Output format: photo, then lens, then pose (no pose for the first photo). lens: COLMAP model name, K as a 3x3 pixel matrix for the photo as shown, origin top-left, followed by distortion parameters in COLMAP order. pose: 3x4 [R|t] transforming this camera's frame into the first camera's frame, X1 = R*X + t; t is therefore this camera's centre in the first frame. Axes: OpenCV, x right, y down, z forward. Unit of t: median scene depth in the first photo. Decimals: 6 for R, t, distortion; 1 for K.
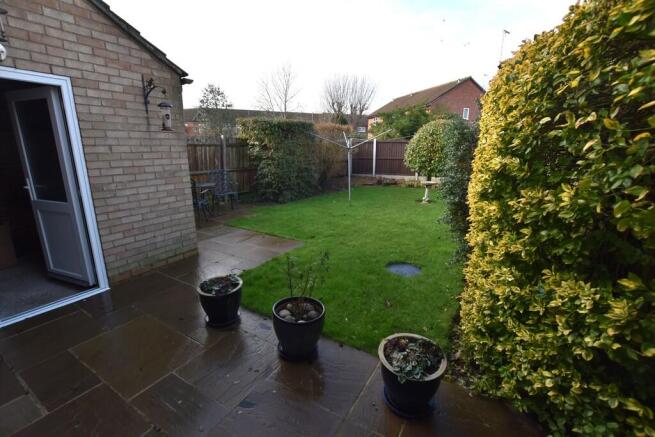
lens RADIAL K [[296.4, 0, 331.1], [0, 296.4, 217.9], [0, 0, 1]] dist [-0.020123, 0.000470]
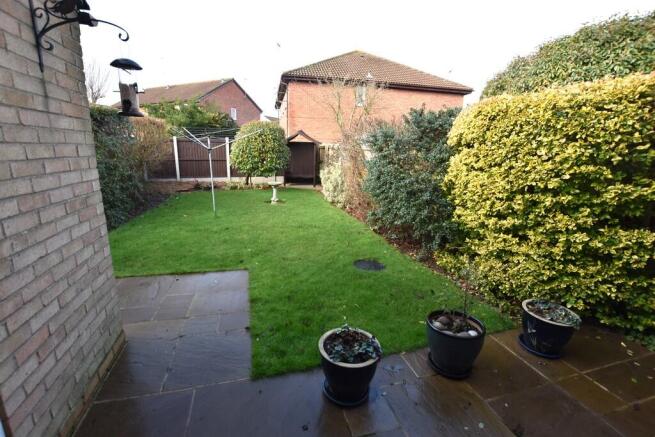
lens RADIAL K [[296.4, 0, 329.0], [0, 296.4, 218.9], [0, 0, 1]] dist [-0.020123, 0.000470]
pose [[0.688417, -0.154911, 0.708579, -0.458645], [0.149169, 0.986281, 0.070698, -0.070451], [-0.709810, 0.057029, 0.702081, 0.273833]]
